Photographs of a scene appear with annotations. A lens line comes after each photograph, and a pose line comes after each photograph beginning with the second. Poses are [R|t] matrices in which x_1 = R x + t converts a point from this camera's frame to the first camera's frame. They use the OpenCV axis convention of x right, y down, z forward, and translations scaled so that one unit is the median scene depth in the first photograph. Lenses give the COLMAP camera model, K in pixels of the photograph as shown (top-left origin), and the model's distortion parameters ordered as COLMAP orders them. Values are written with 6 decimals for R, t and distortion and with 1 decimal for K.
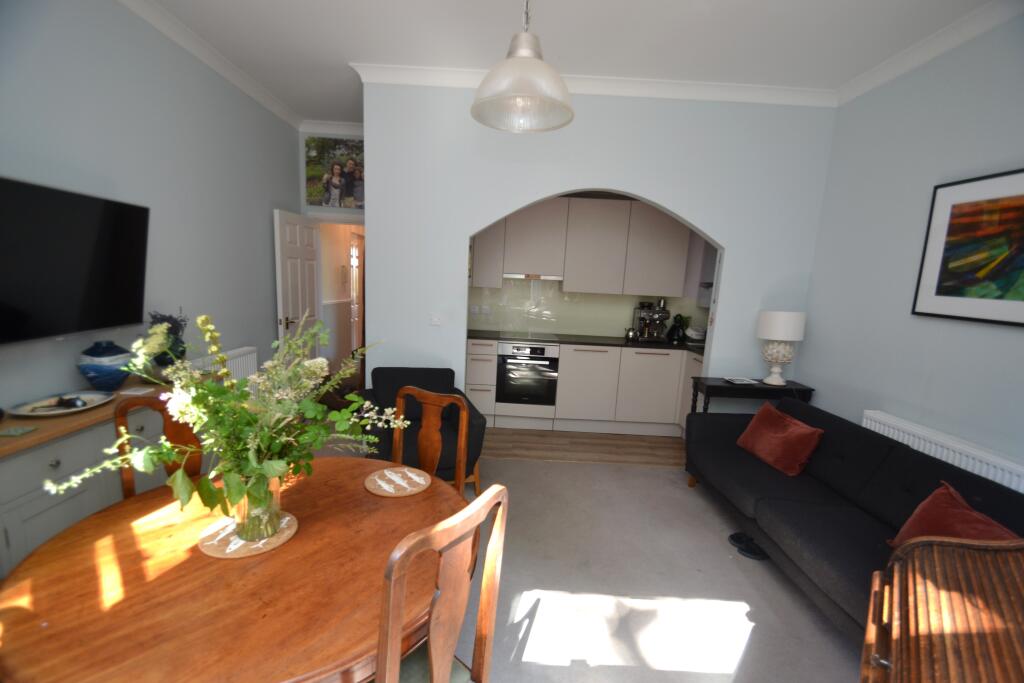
lens RADIAL K [[464.2, 0, 508.0], [0, 464.2, 362.1], [0, 0, 1]] dist [-0.002434, -0.000968]
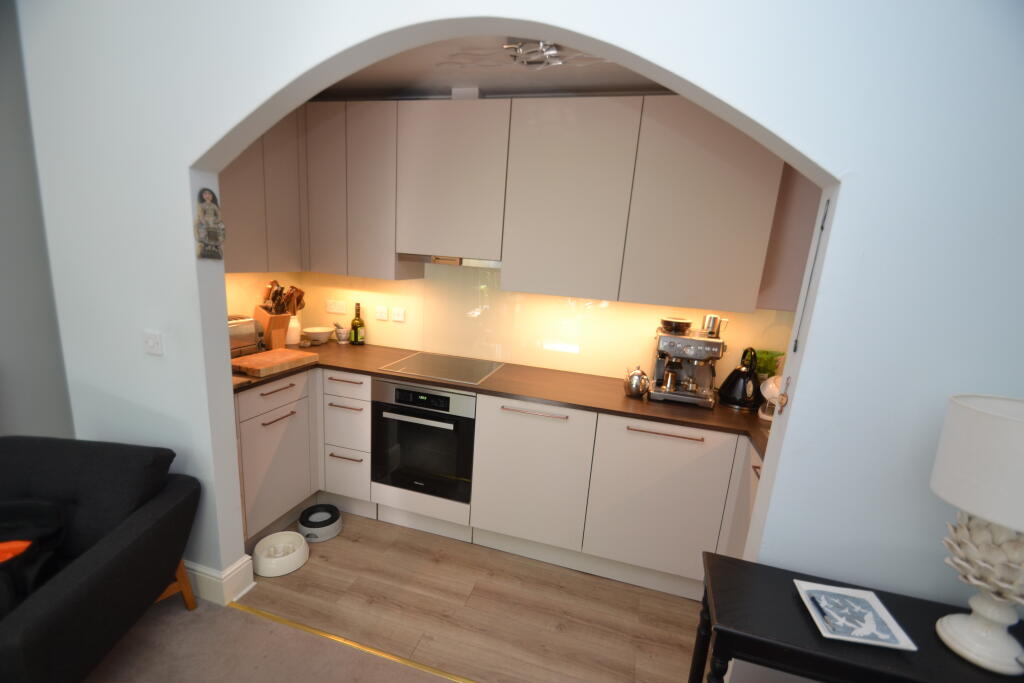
lens RADIAL K [[464.2, 0, 508.0], [0, 464.2, 362.1], [0, 0, 1]] dist [-0.002434, -0.000968]
pose [[0.956638, 0.084869, -0.278643, 0.283783], [-0.076484, 0.996234, 0.040850, -0.096241], [0.281060, -0.017767, 0.959526, 0.513185]]
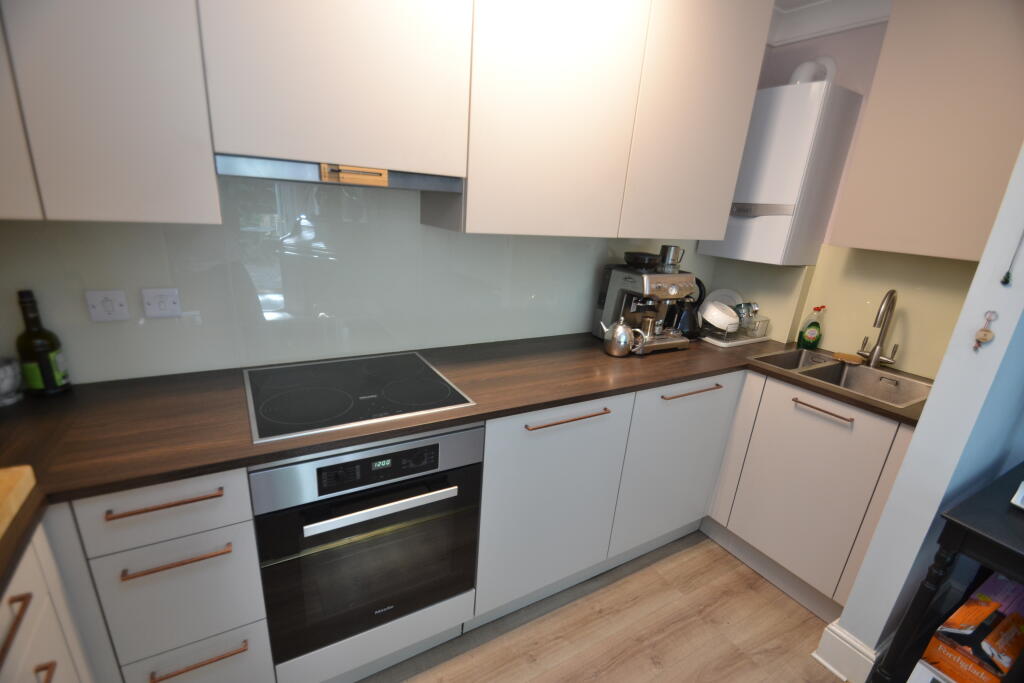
lens RADIAL K [[464.2, 0, 508.0], [0, 464.2, 362.1], [0, 0, 1]] dist [-0.002434, -0.000968]
pose [[0.864013, -0.152551, 0.479802, -0.012613], [0.062393, 0.978088, 0.198623, -0.131739], [-0.499589, -0.141677, 0.854599, 0.741403]]
